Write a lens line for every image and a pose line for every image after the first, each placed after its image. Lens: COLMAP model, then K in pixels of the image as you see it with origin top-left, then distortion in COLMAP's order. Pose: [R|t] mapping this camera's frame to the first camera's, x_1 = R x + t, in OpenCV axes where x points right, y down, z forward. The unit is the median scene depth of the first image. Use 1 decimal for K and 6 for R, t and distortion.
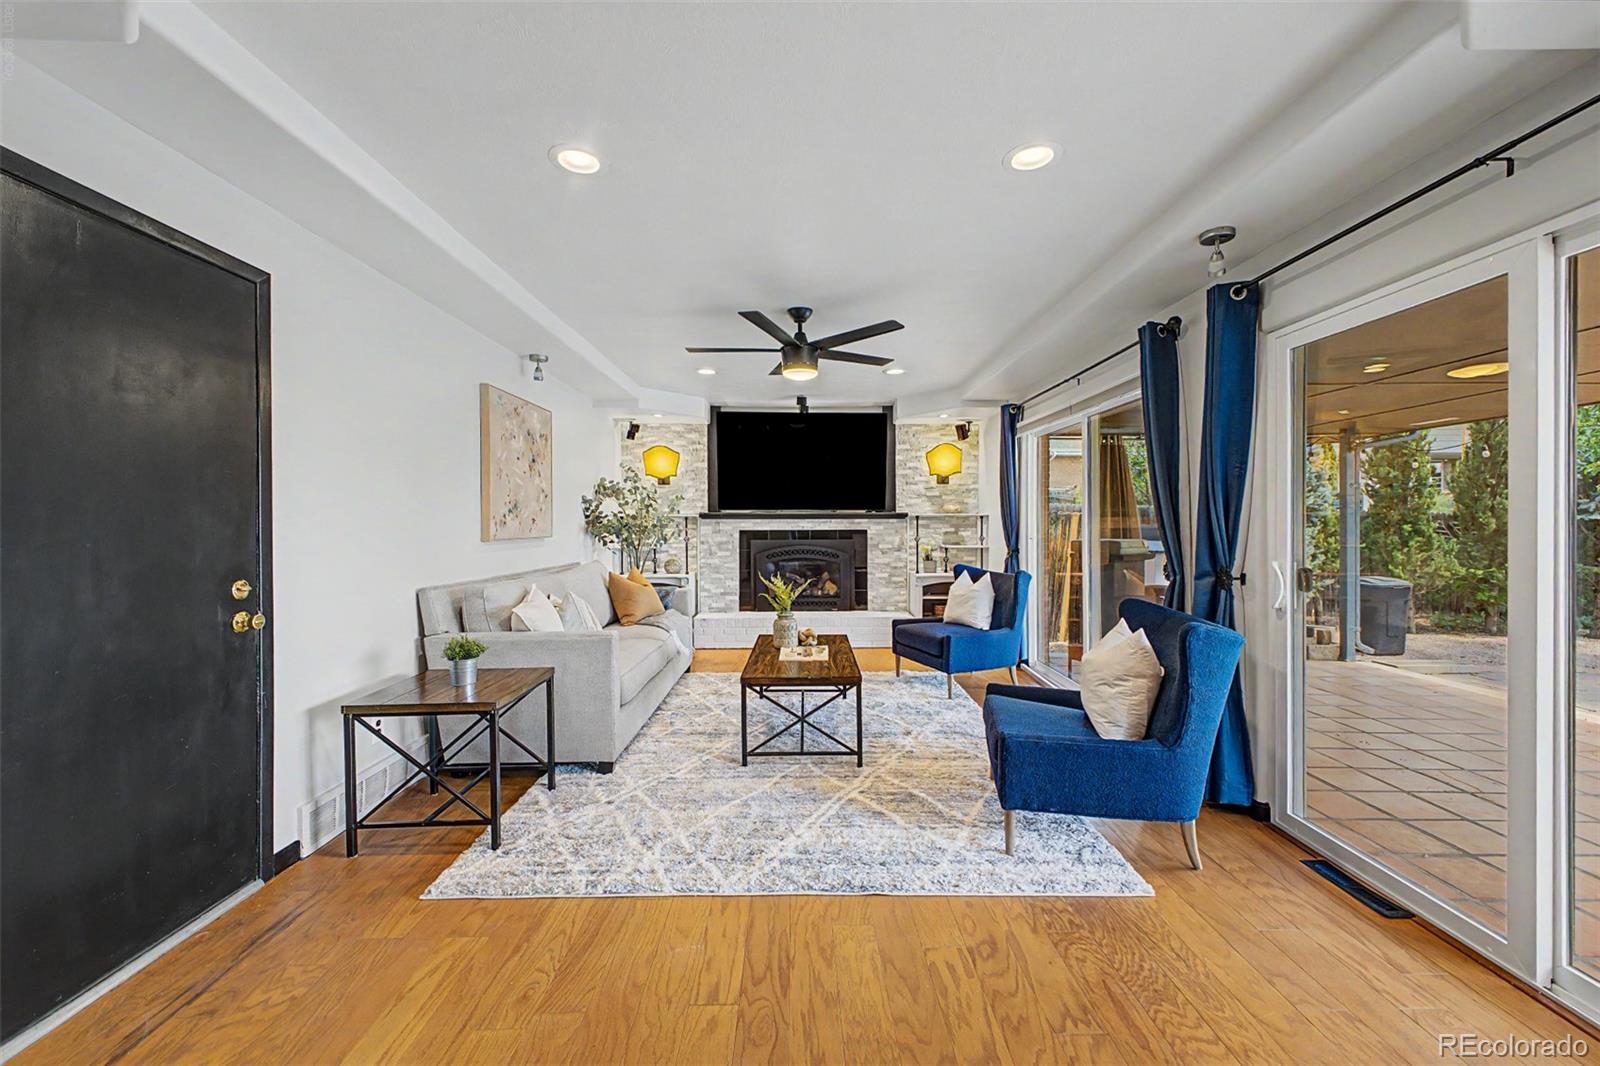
lens RADIAL K [[635.3, 0, 801.9], [0, 635.3, 529.0], [0, 0, 1]] dist [0.016755, -0.004421]
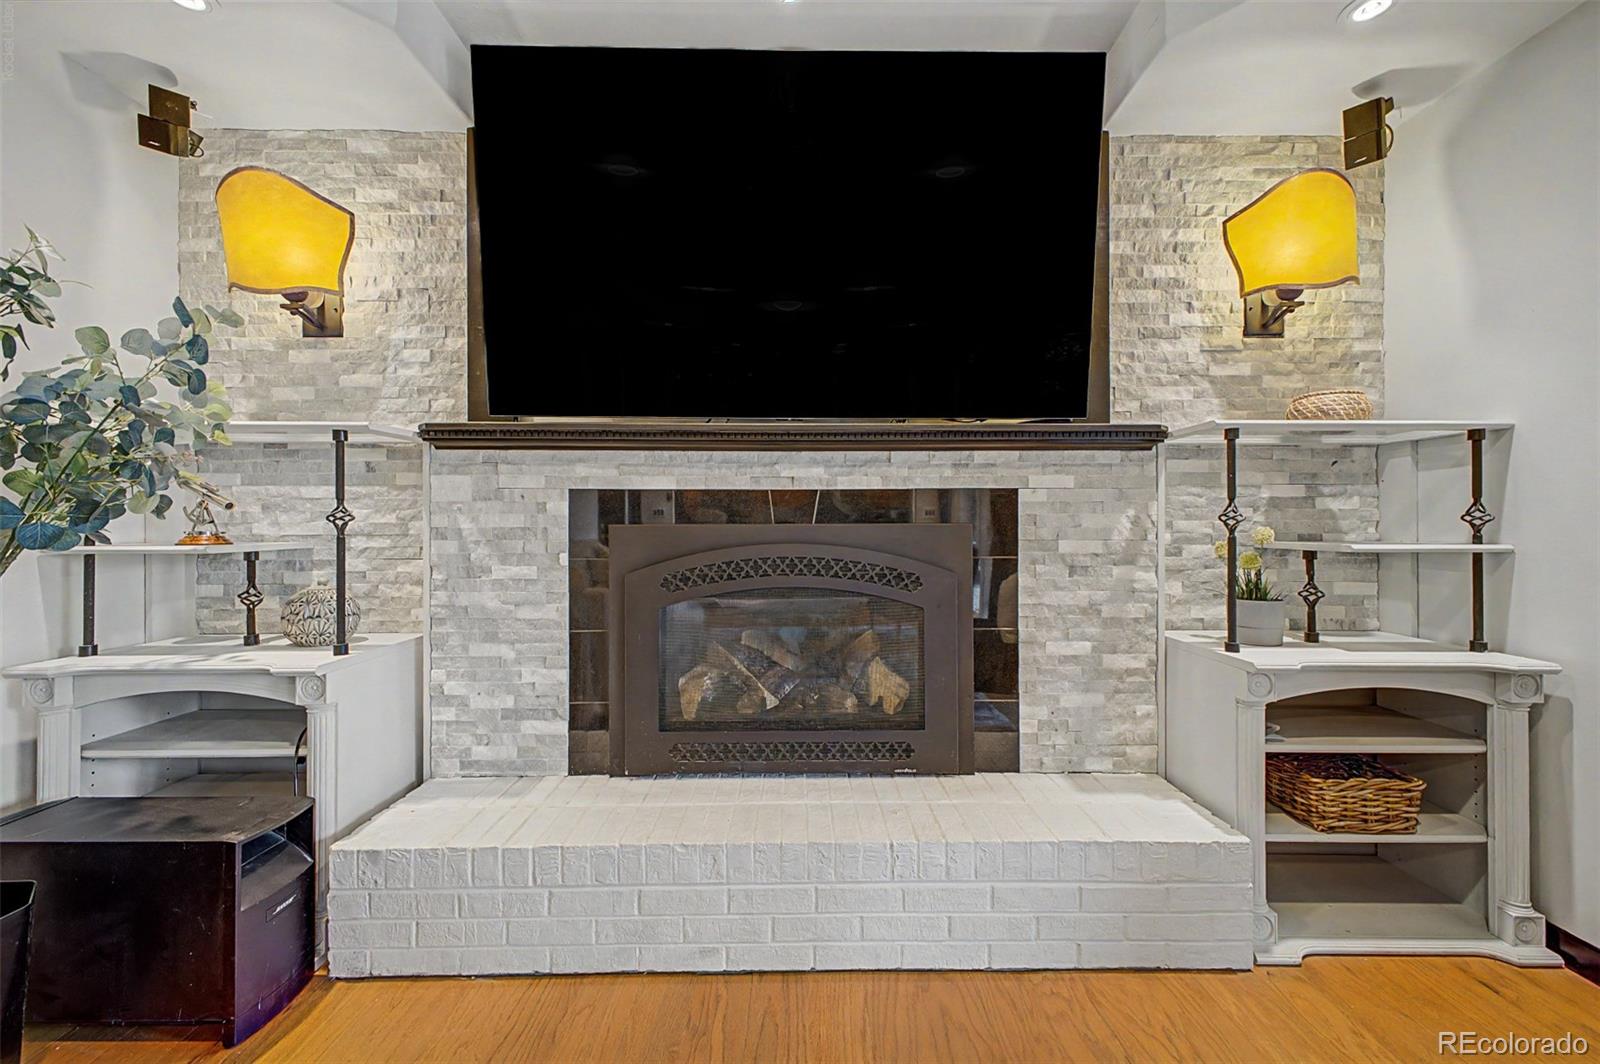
lens RADIAL K [[635.3, 0, 798.5], [0, 635.3, 520.5], [0, 0, 1]] dist [0.016755, -0.004421]
pose [[0.999953, 0.001279, -0.009656, 0.007851], [-0.001439, 0.999861, -0.016604, 0.021937], [0.009633, 0.016617, 0.999816, 0.767938]]
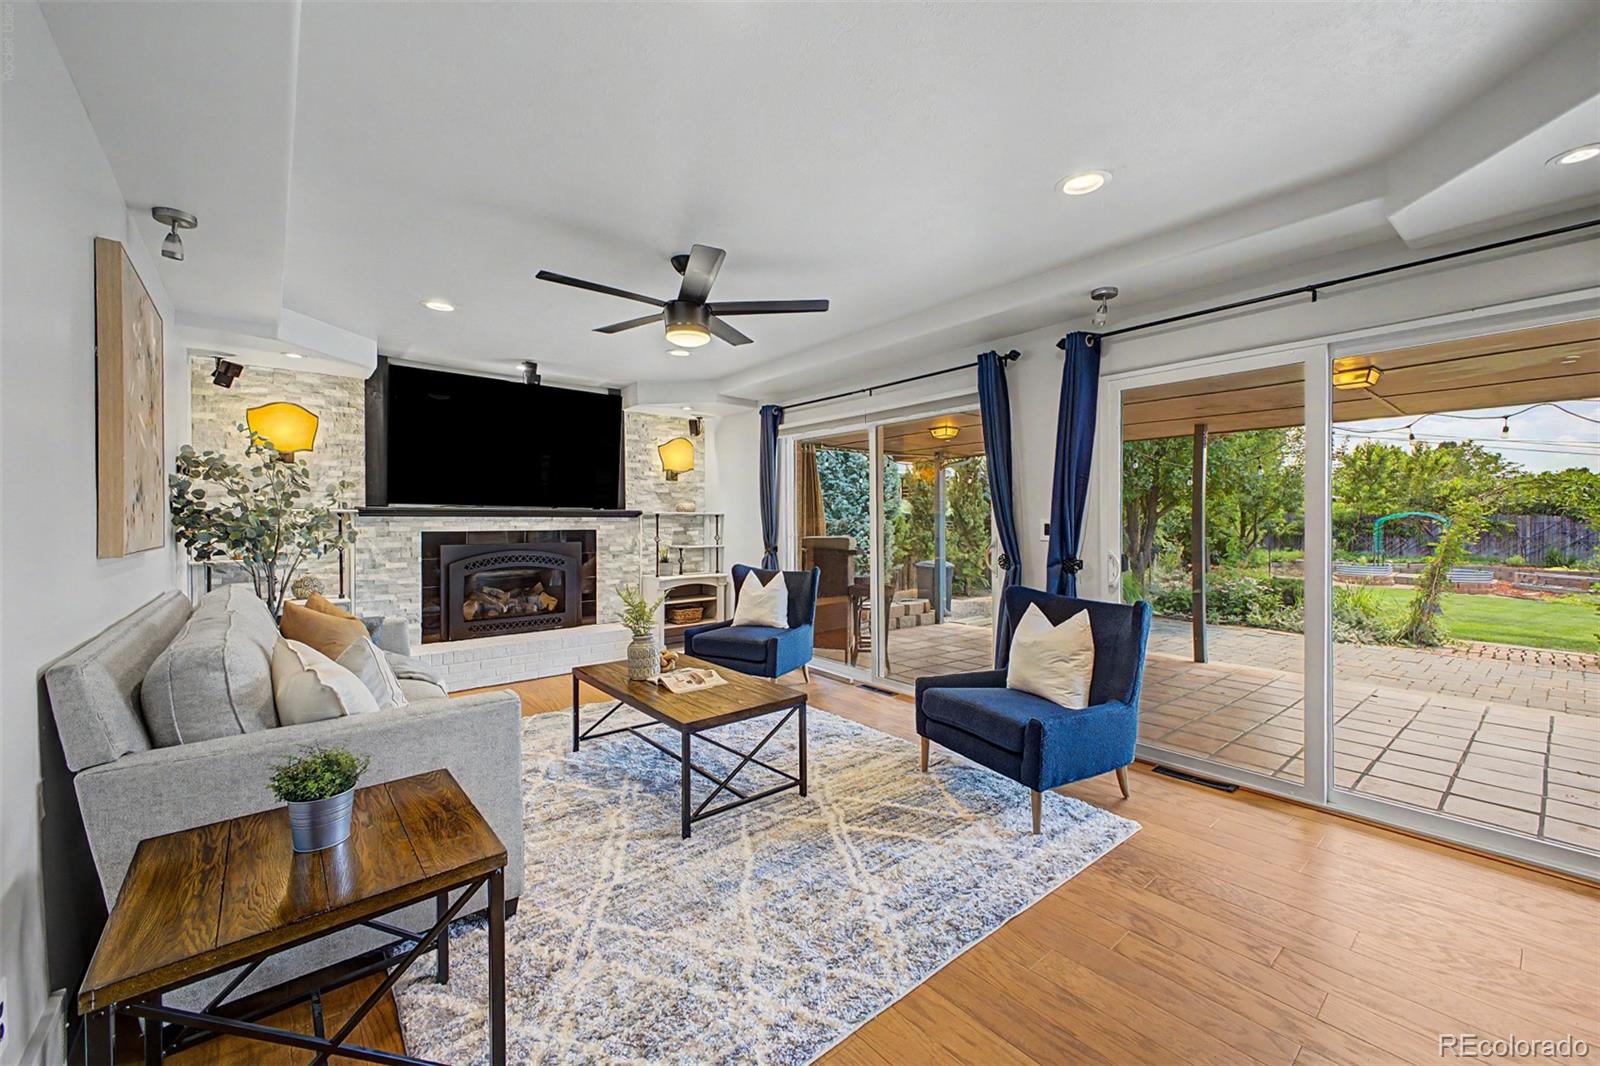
lens RADIAL K [[635.3, 0, 814.5], [0, 635.3, 527.4], [0, 0, 1]] dist [0.016755, -0.004421]
pose [[0.767265, -0.005418, 0.641307, -0.239990], [0.007085, 0.999975, -0.000029, -0.000081], [-0.641291, 0.004566, 0.767284, 0.160174]]
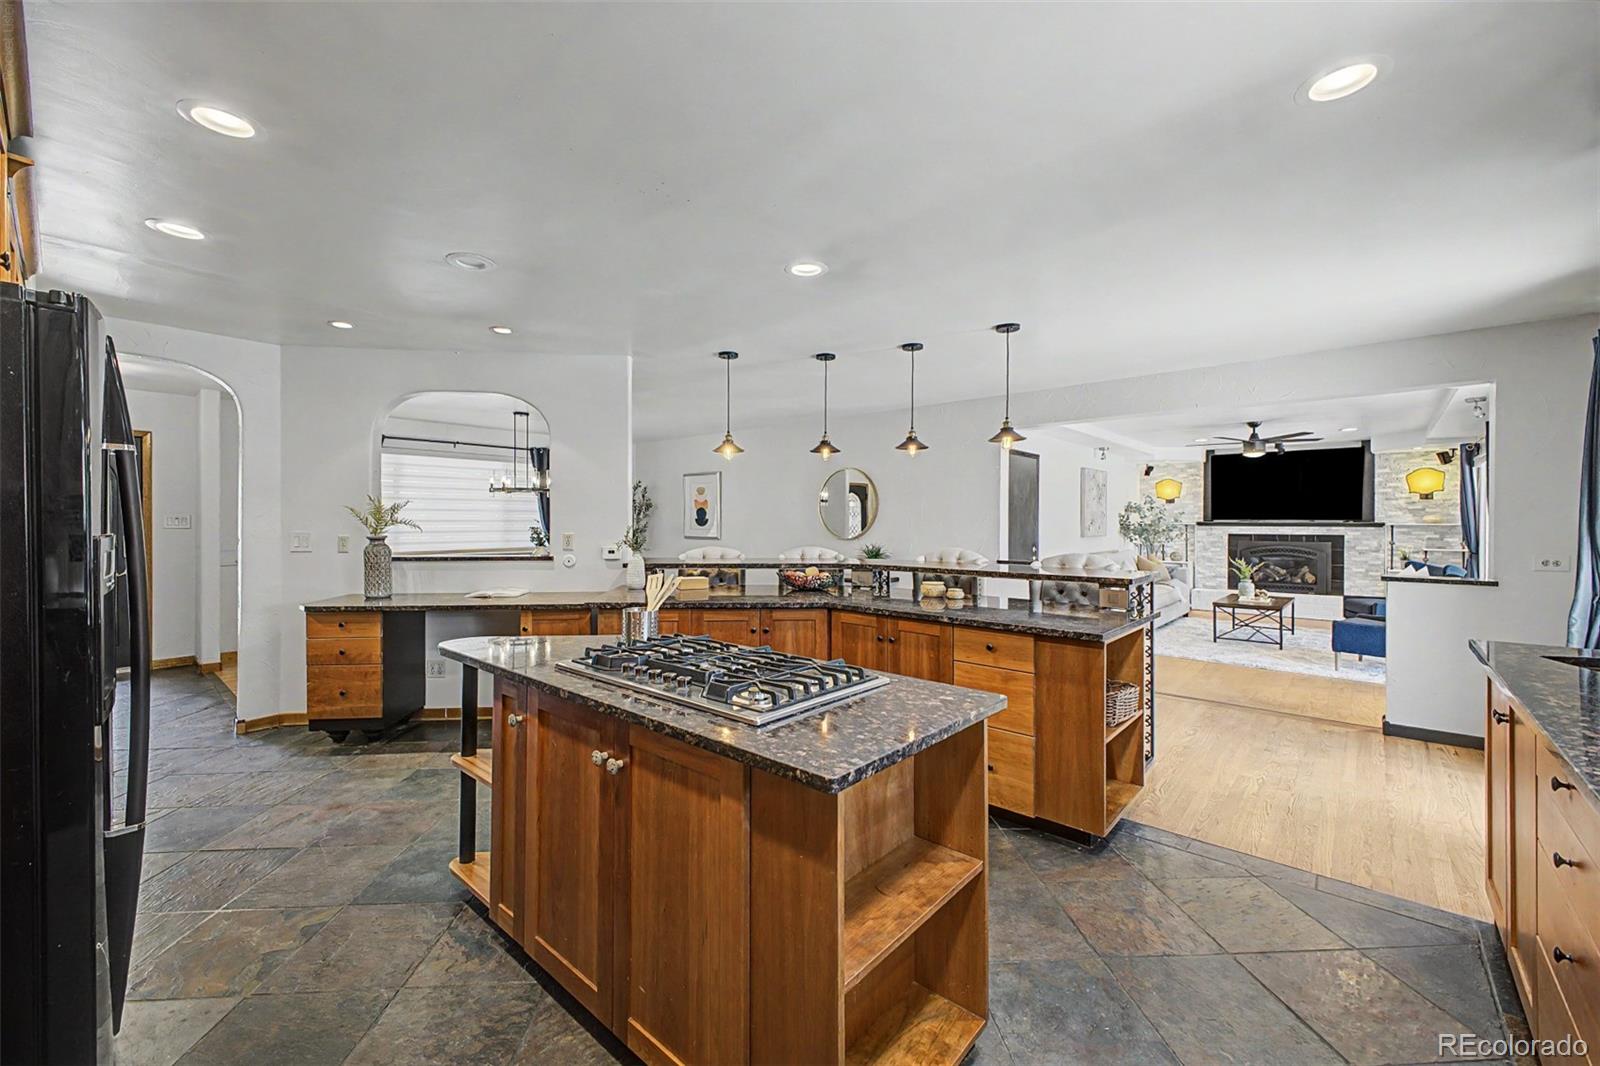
lens RADIAL K [[635.3, 0, 805.3], [0, 635.3, 525.3], [0, 0, 1]] dist [0.016755, -0.004421]
pose [[0.749978, 0.008885, -0.661403, 0.156439], [-0.012128, 0.999926, -0.000320, -0.005740], [0.661351, 0.008262, 0.750031, -0.810766]]
